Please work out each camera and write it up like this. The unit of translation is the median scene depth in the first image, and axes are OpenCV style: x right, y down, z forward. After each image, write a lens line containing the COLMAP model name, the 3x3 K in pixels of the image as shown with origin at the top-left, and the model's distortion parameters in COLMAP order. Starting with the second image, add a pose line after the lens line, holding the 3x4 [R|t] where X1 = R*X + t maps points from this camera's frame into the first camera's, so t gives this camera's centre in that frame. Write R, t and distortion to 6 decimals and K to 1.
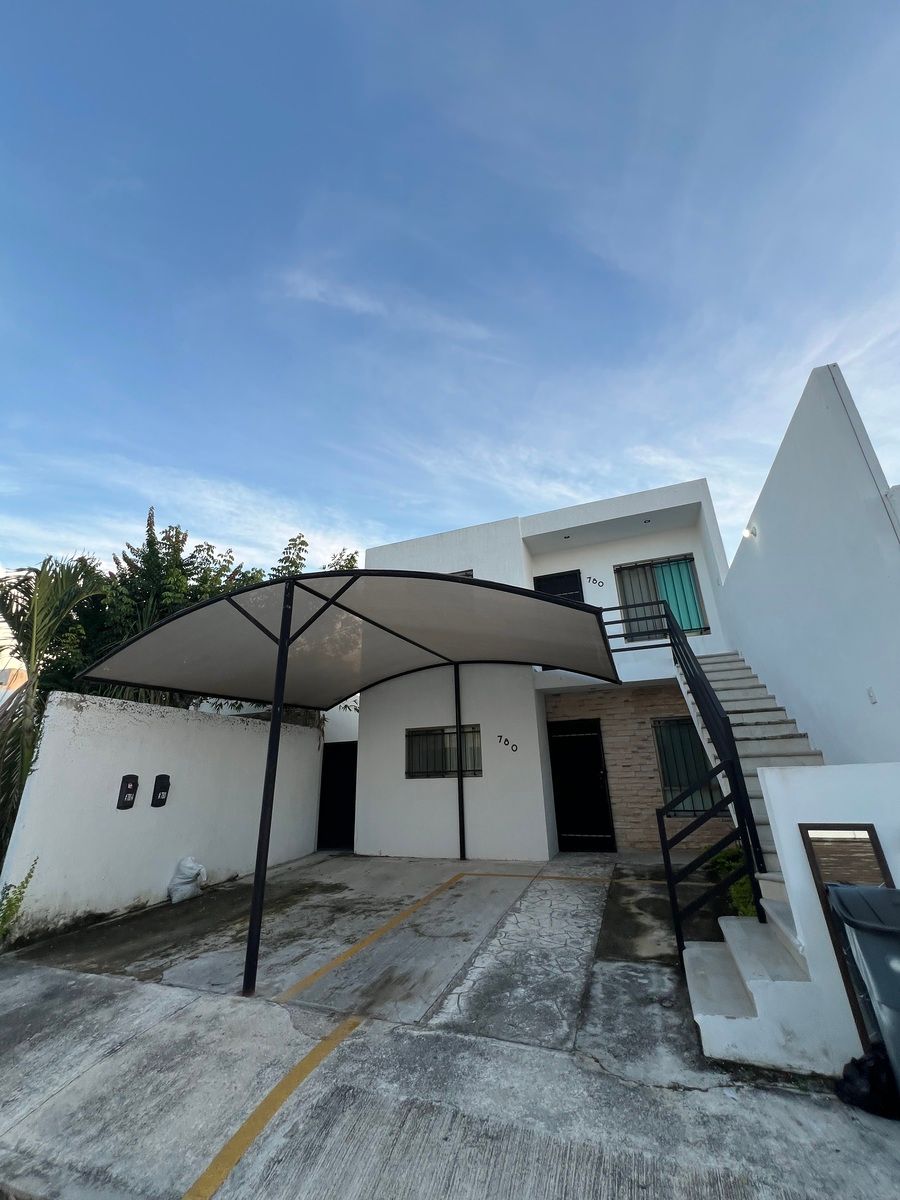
lens RADIAL K [[479.7, 0, 447.4], [0, 479.7, 597.8], [0, 0, 1]] dist [0.000206, 0.000291]
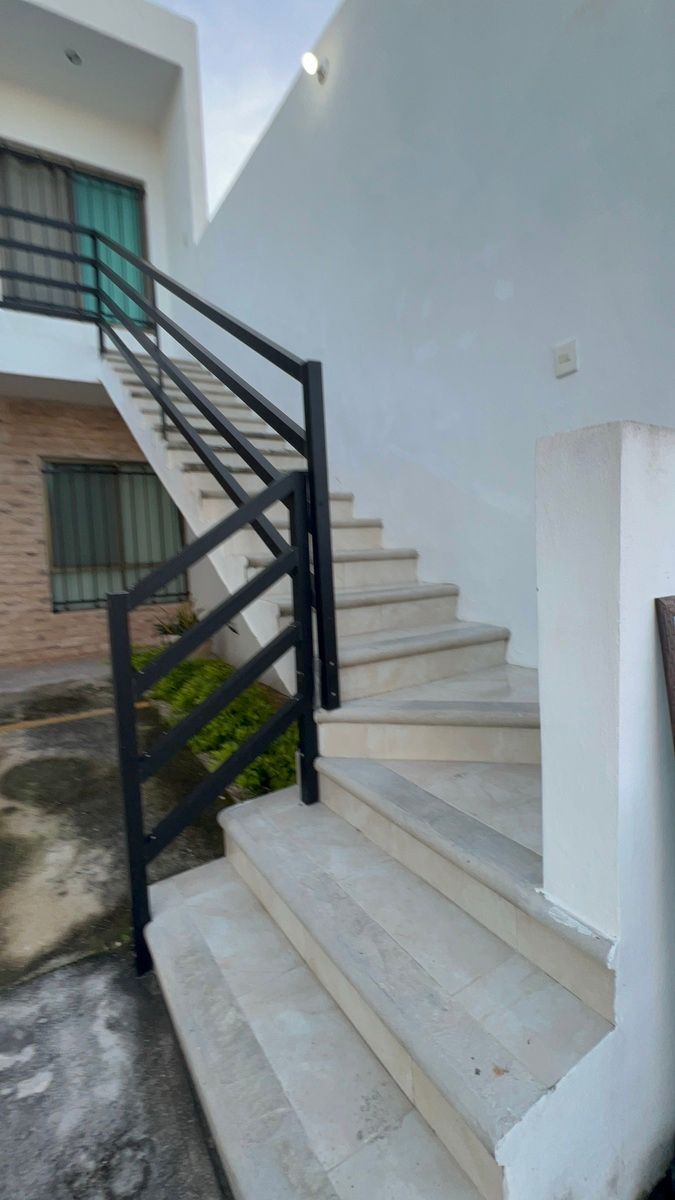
lens RADIAL K [[550.5, 0, 340.4], [0, 550.5, 602.1], [0, 0, 1]] dist [0.001260, 0.000297]
pose [[0.601287, -0.067773, 0.796153, 0.218190], [-0.260379, 0.925389, 0.275423, 0.288368], [-0.755418, -0.372910, 0.538778, 0.649291]]
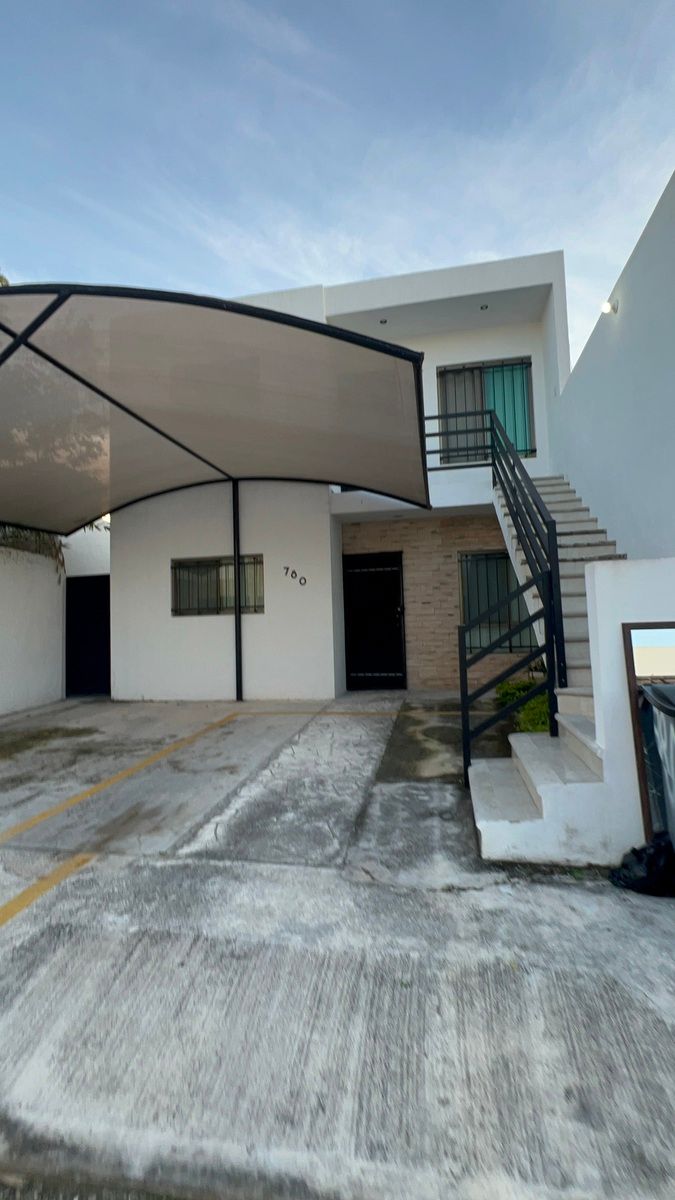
lens RADIAL K [[550.5, 0, 334.5], [0, 550.5, 596.8], [0, 0, 1]] dist [0.001260, 0.000297]
pose [[0.983928, 0.007741, 0.178400, 0.042467], [-0.058479, 0.957935, 0.280965, 0.124787], [-0.168720, -0.286882, 0.942991, 0.126702]]
